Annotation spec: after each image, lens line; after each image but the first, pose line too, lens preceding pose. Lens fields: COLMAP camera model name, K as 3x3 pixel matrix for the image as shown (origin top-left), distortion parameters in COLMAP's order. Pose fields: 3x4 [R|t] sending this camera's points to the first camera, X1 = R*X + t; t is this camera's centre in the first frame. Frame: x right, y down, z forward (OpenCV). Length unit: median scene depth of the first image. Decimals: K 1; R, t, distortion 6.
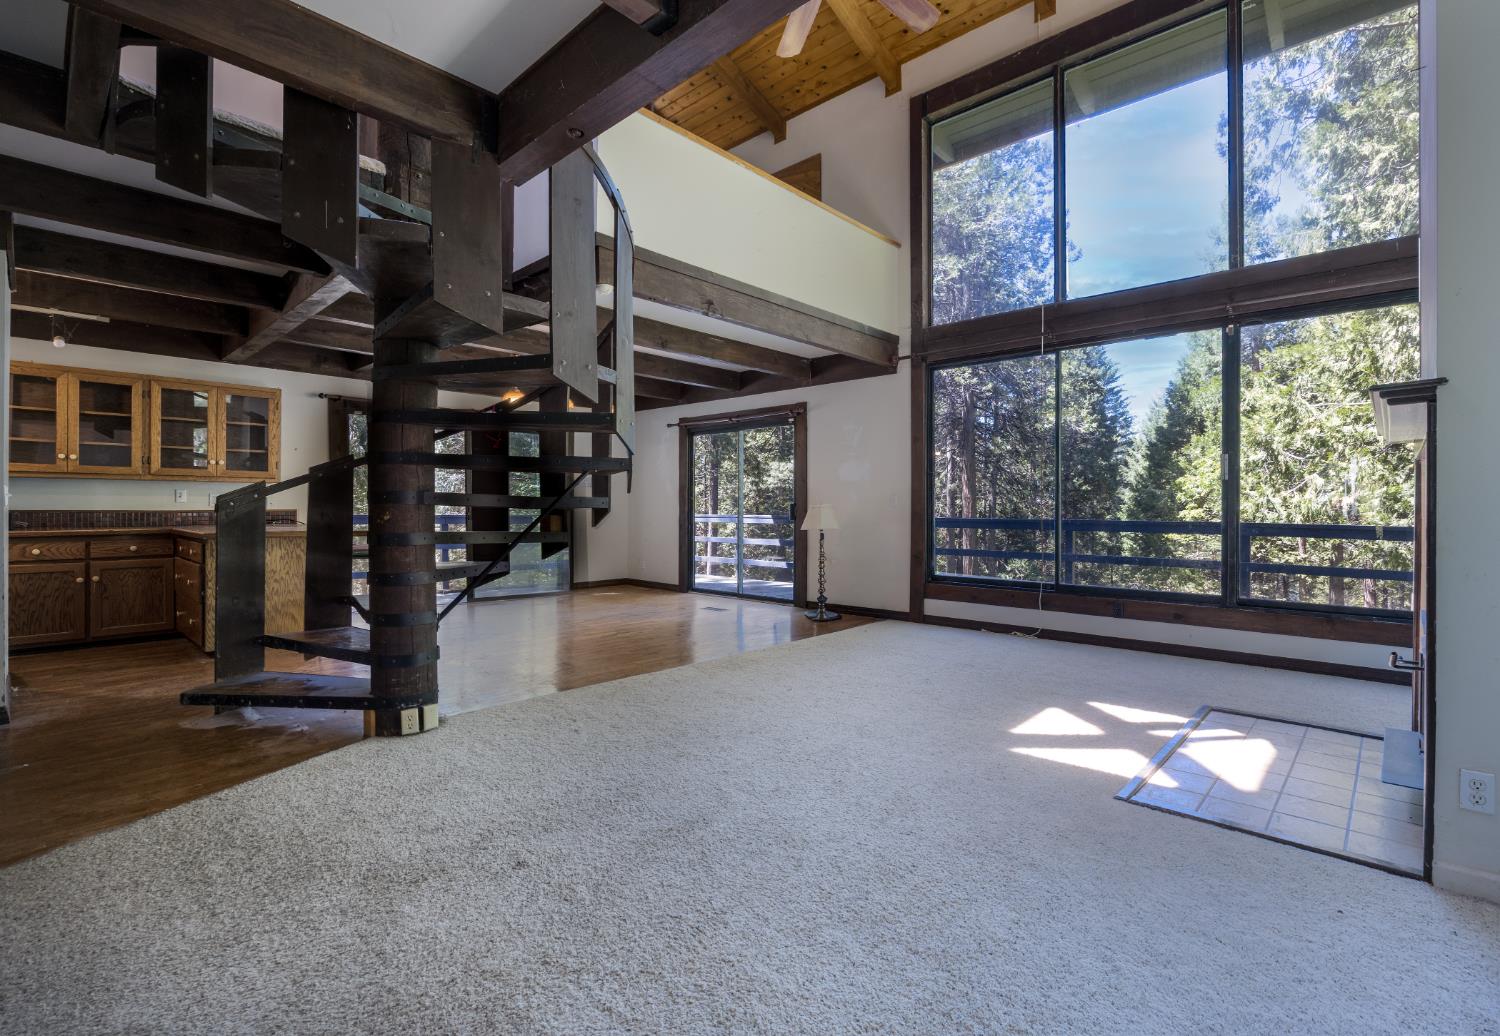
lens RADIAL K [[679.4, 0, 754.2], [0, 679.4, 508.4], [0, 0, 1]] dist [0.000152, 0.000252]
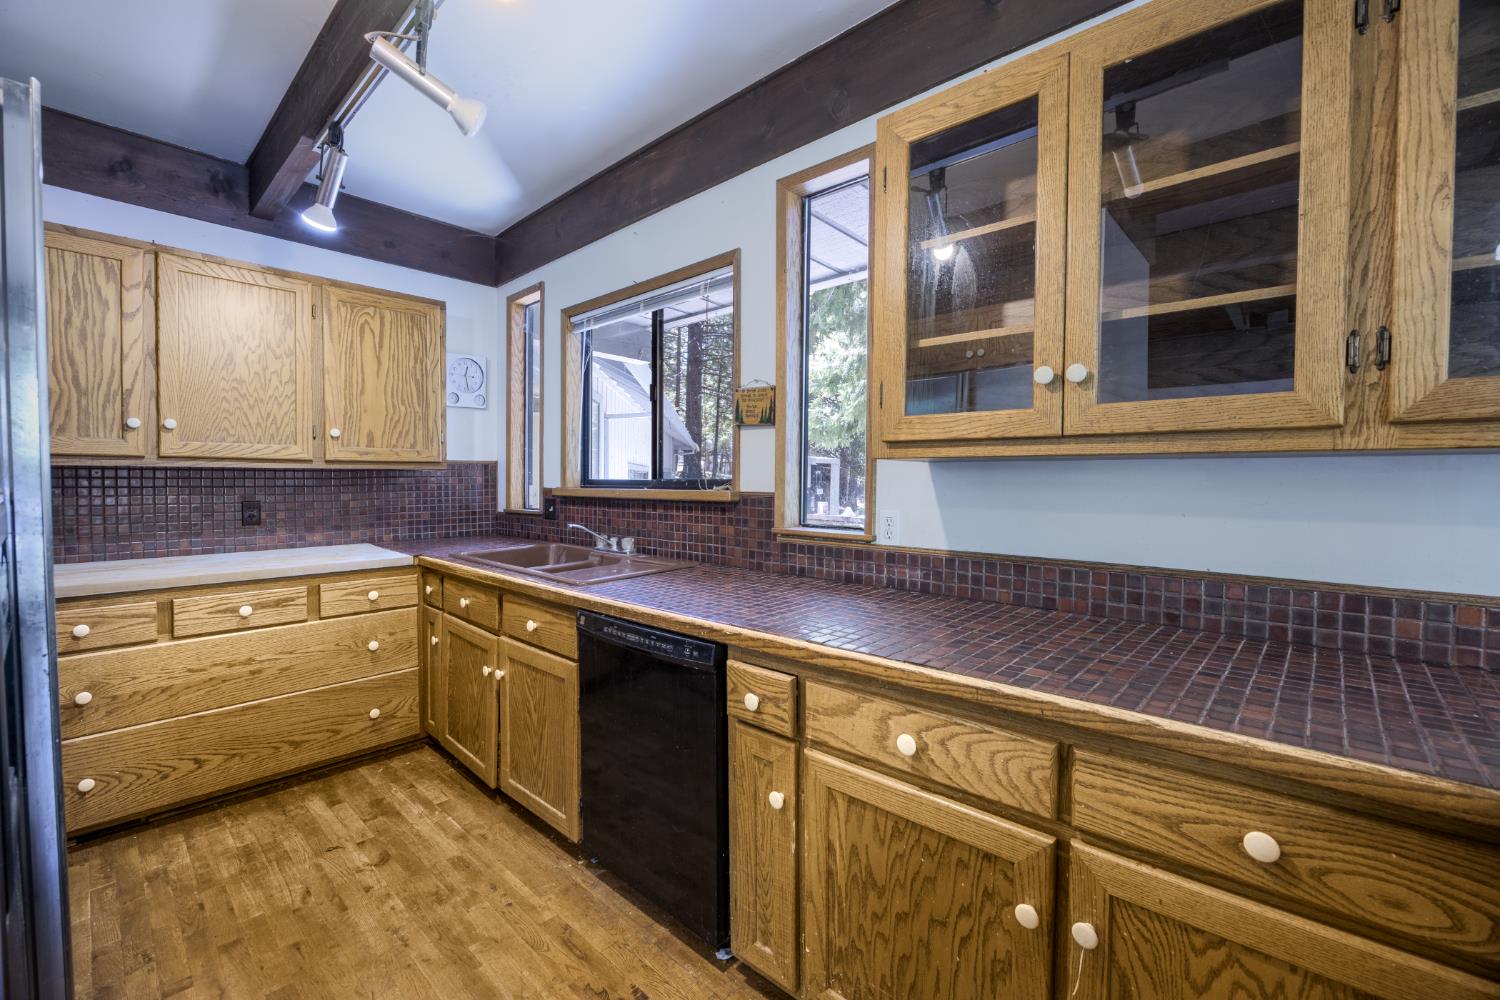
lens RADIAL K [[631.7, 0, 752.3], [0, 631.7, 493.8], [0, 0, 1]] dist [-0.005755, -0.000138]
pose [[0.014790, 0.020148, -0.999688, -0.755752], [-0.000098, 0.999797, 0.020149, -0.033950], [0.999891, -0.000200, 0.014789, 0.866338]]
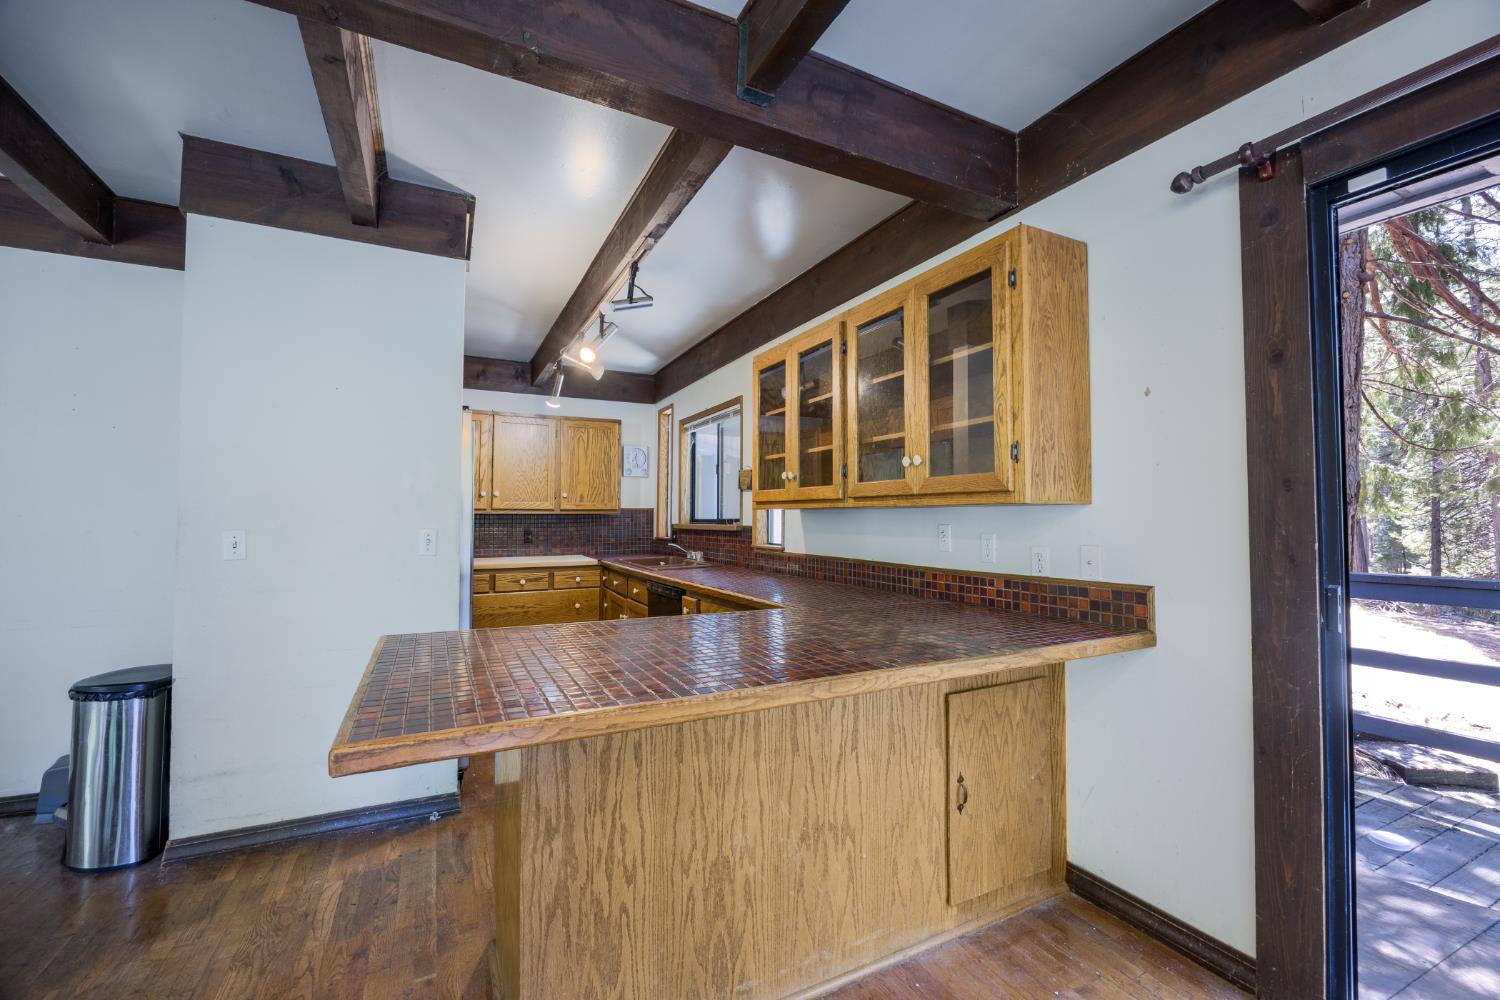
lens RADIAL K [[631.7, 0, 757.0], [0, 631.7, 493.6], [0, 0, 1]] dist [-0.005755, -0.000138]
pose [[-0.332081, -0.038019, -0.942484, -0.420241], [0.003589, 0.999129, -0.041569, -0.033529], [0.943244, -0.017187, -0.331655, 1.165634]]
